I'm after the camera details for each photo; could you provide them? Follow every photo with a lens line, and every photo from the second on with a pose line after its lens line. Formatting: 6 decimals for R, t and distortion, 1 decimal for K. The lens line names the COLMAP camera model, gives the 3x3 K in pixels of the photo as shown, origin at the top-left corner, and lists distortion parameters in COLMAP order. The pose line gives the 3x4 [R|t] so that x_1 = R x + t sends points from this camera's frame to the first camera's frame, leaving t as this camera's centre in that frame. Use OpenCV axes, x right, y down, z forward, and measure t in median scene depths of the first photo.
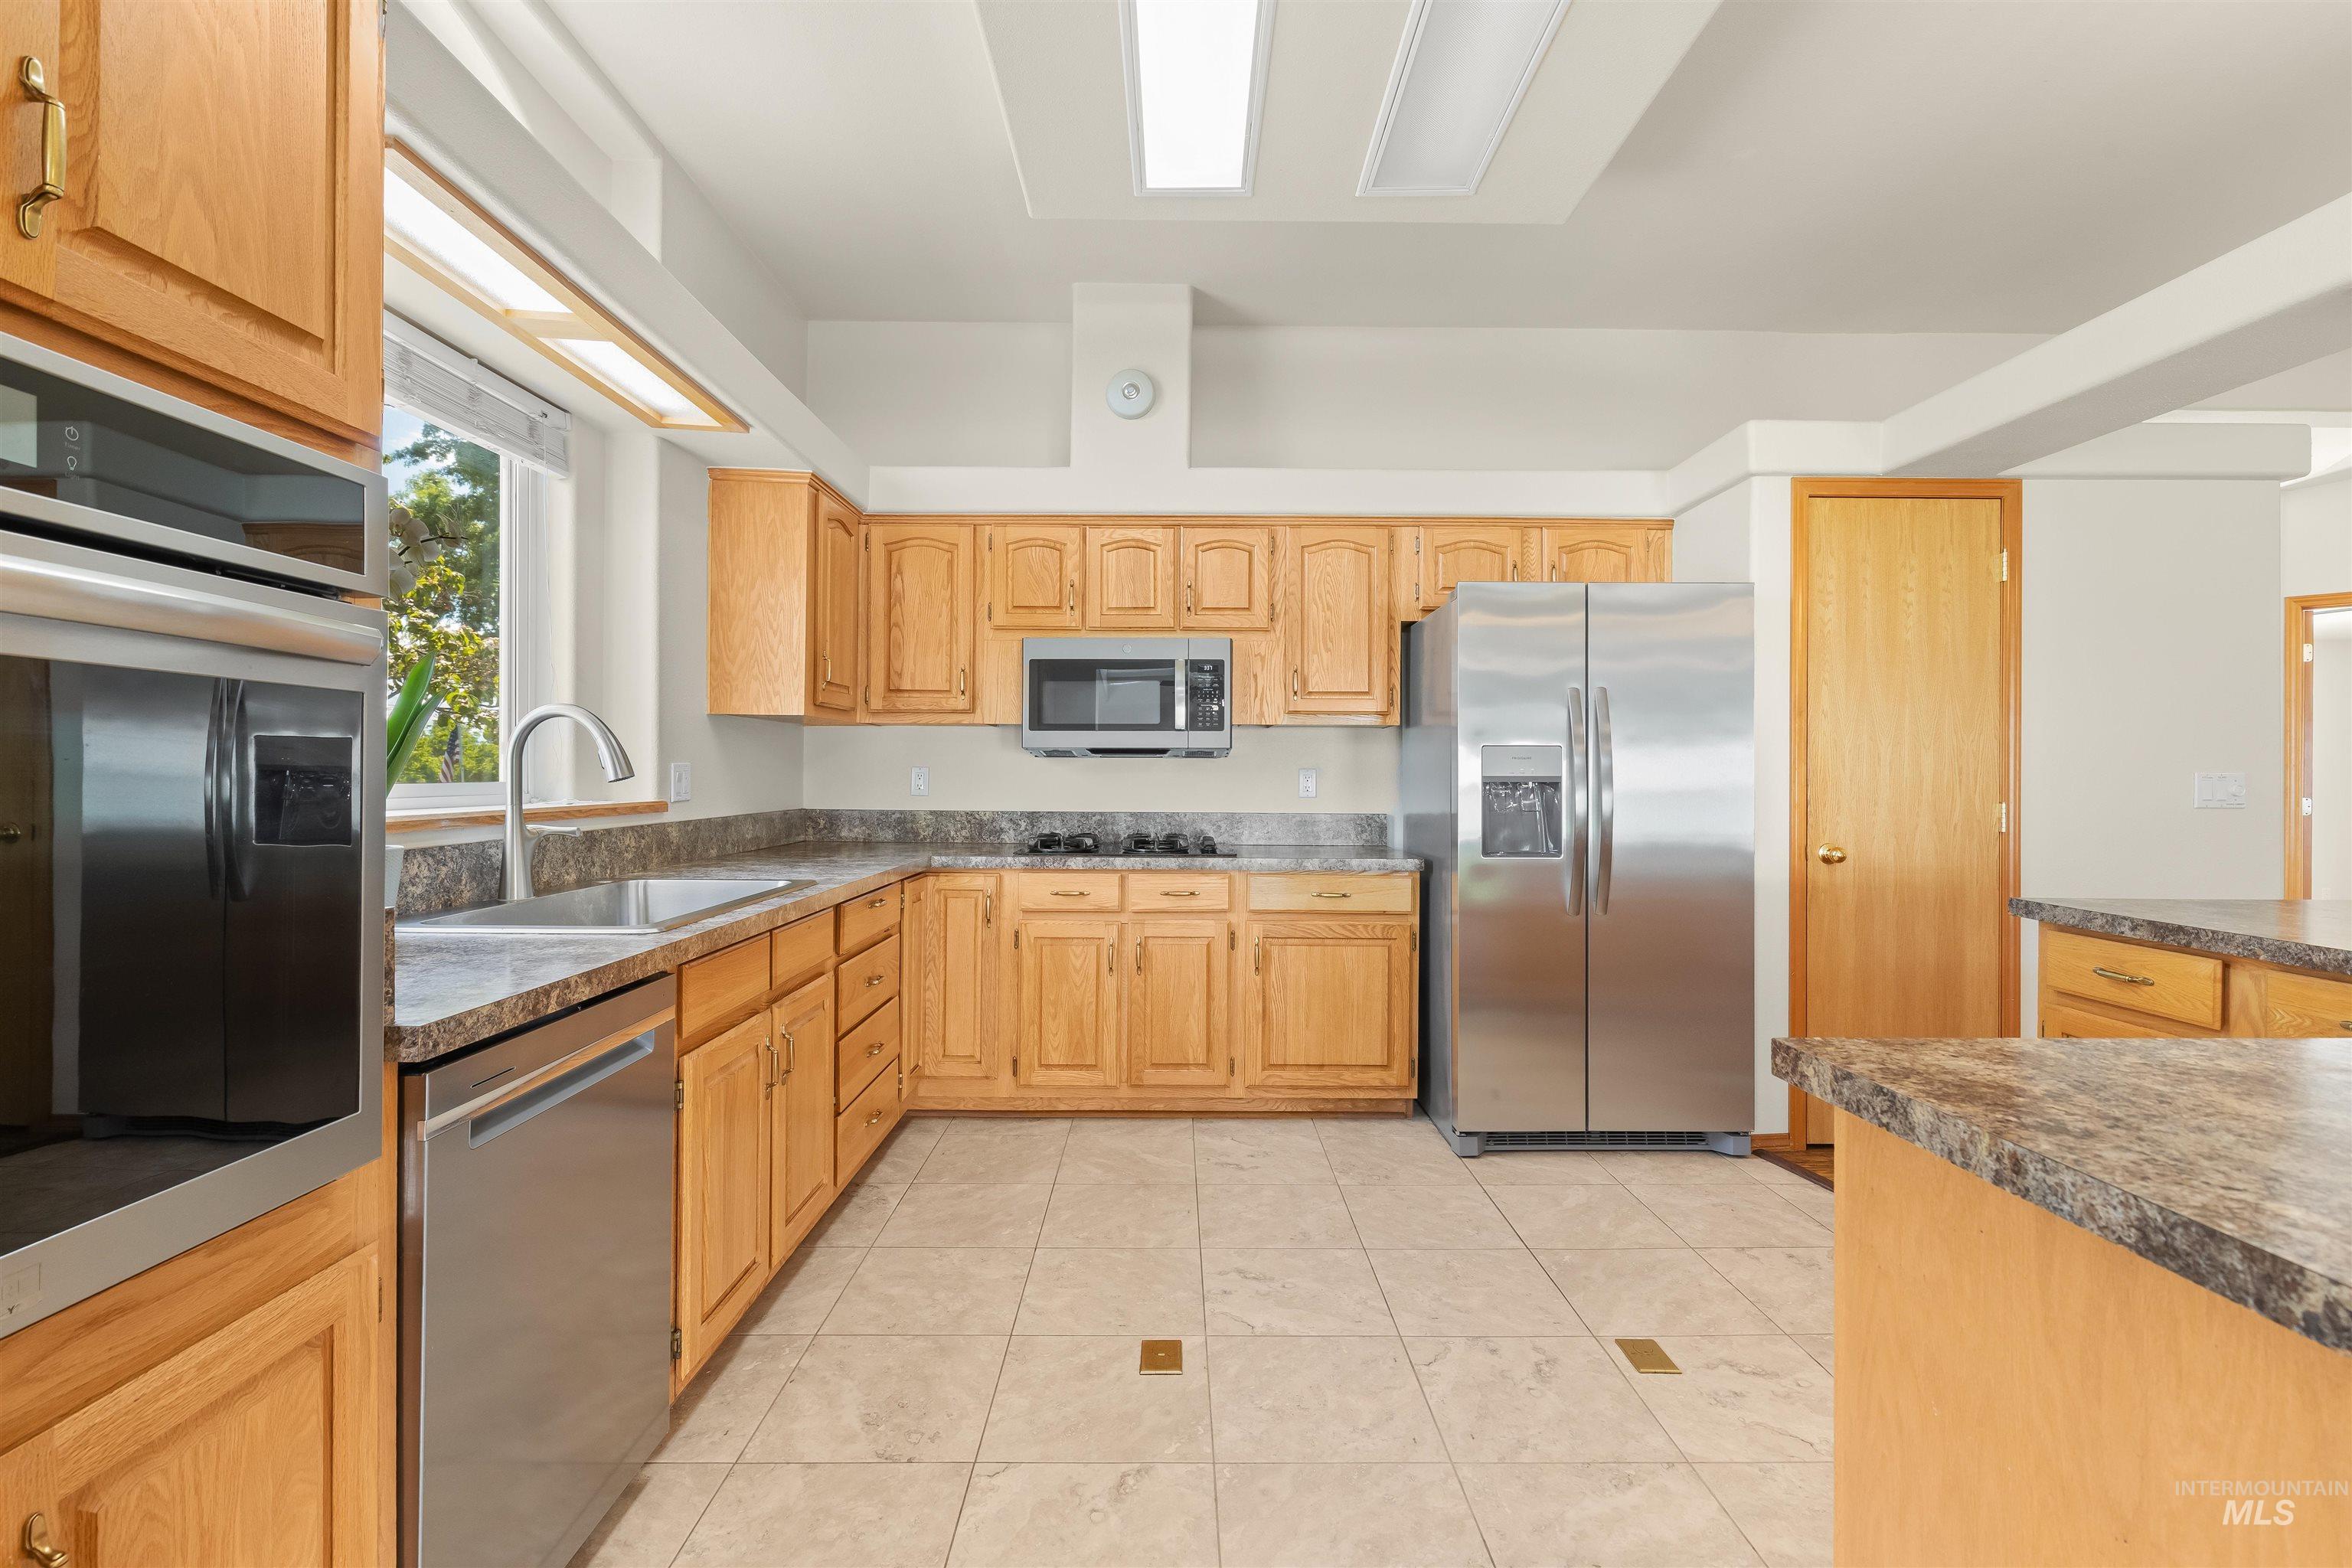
lens RADIAL K [[1054.8, 0, 1159.4], [0, 1054.8, 779.9], [0, 0, 1]] dist [0.003833, -0.001093]
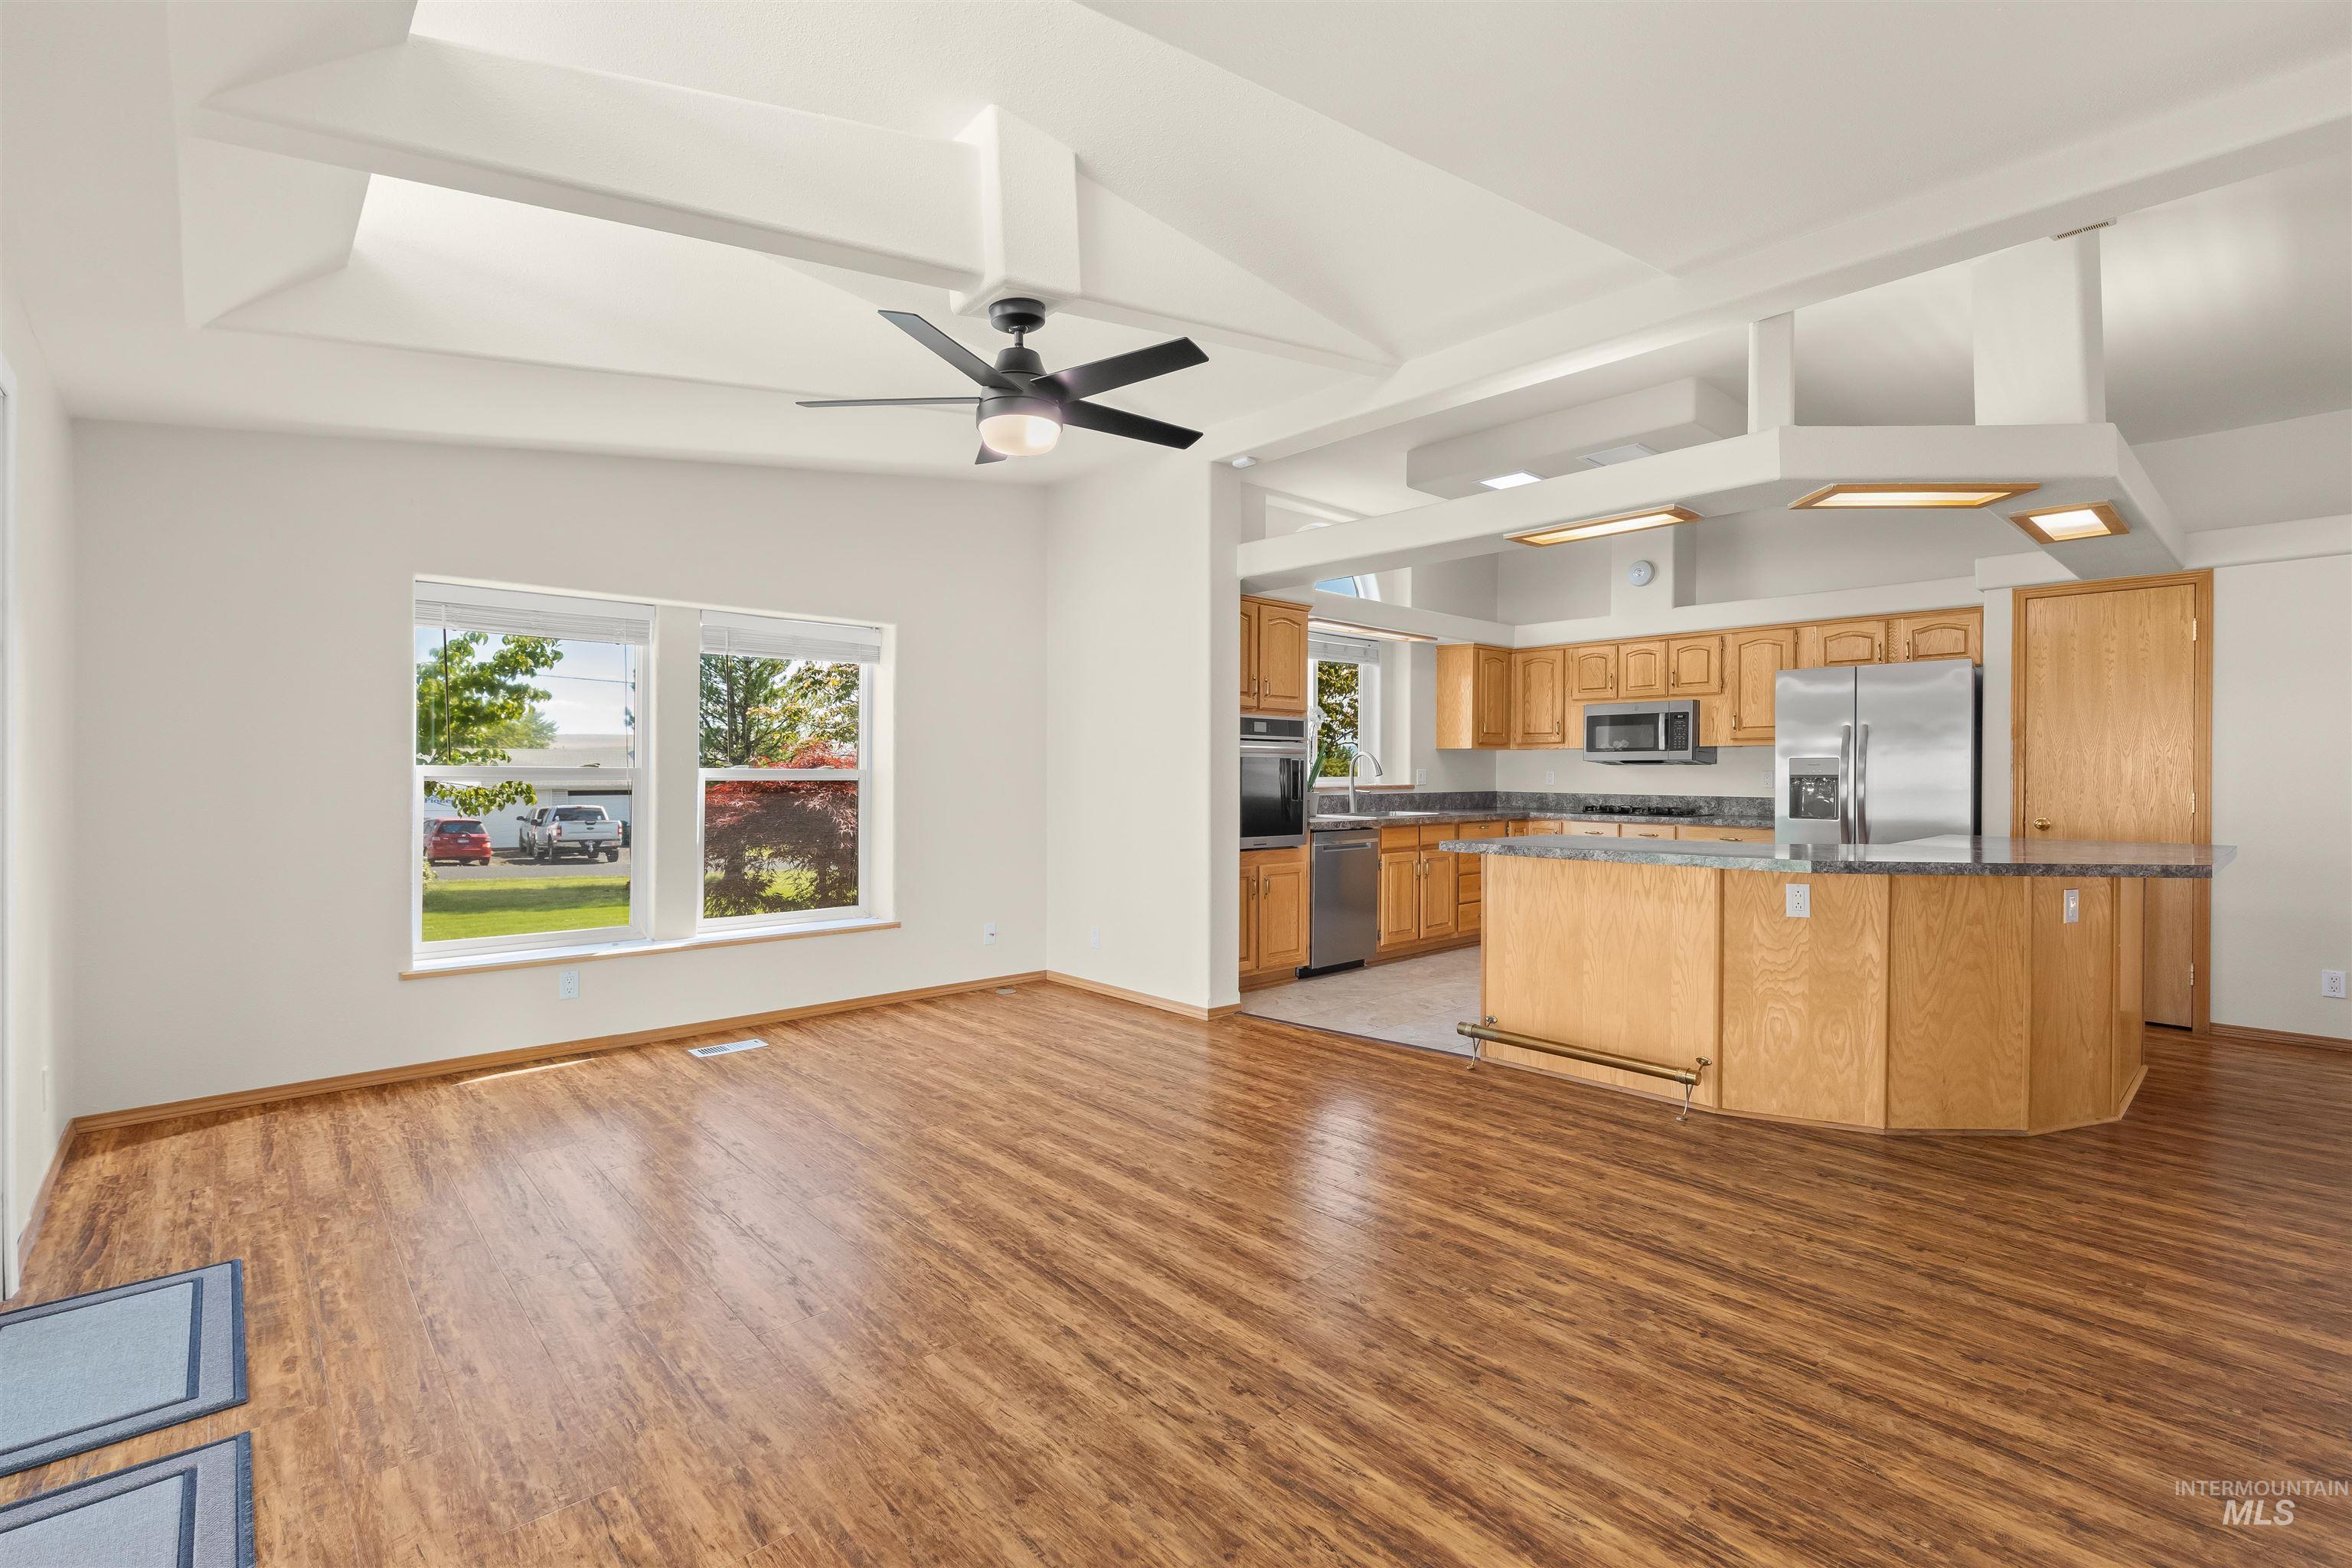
lens RADIAL K [[1054.8, 0, 1169.1], [0, 1054.8, 766.0], [0, 0, 1]] dist [0.003833, -0.001093]
pose [[0.680219, -0.008706, -0.732957, 0.852626], [-0.002430, 0.999897, -0.014131, 0.010525], [0.733005, 0.011393, 0.680128, -0.992007]]
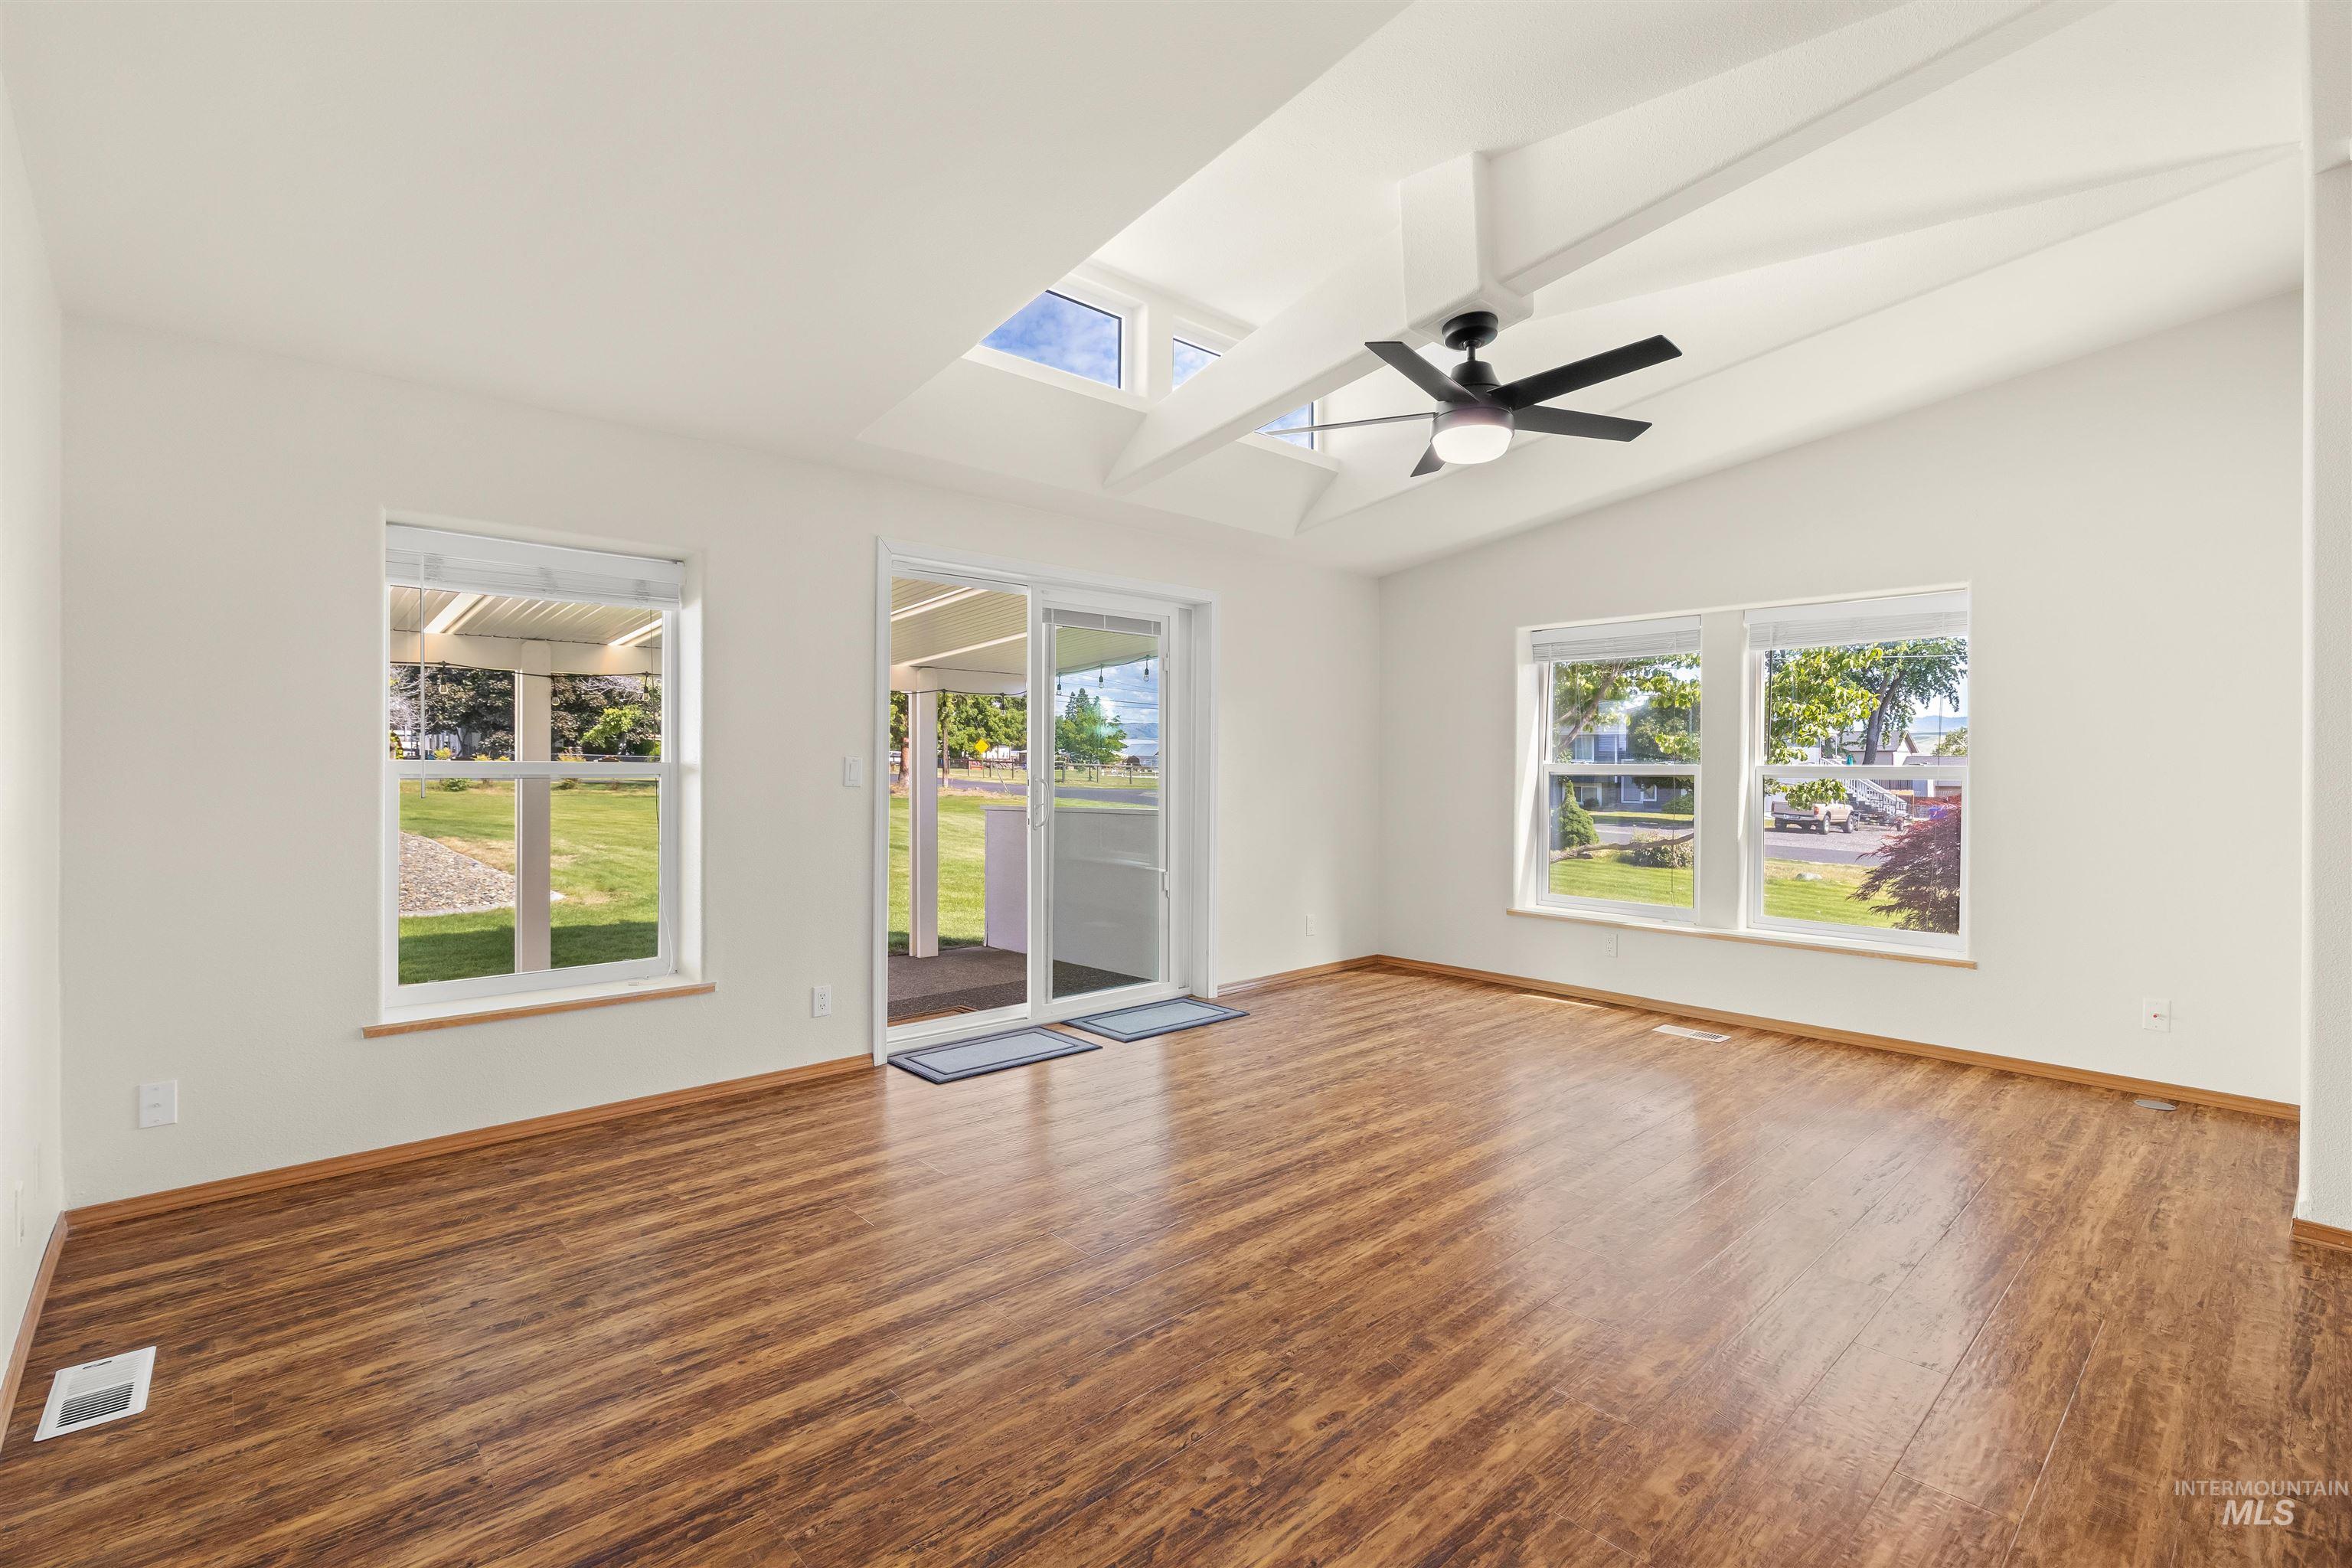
lens RADIAL K [[1054.8, 0, 1159.6], [0, 1054.8, 725.2], [0, 0, 1]] dist [0.003833, -0.001093]
pose [[-0.737513, -0.039458, -0.674179, 0.945735], [-0.016587, 0.999049, -0.040327, 0.013004], [0.675129, -0.018559, -0.737466, 0.029217]]
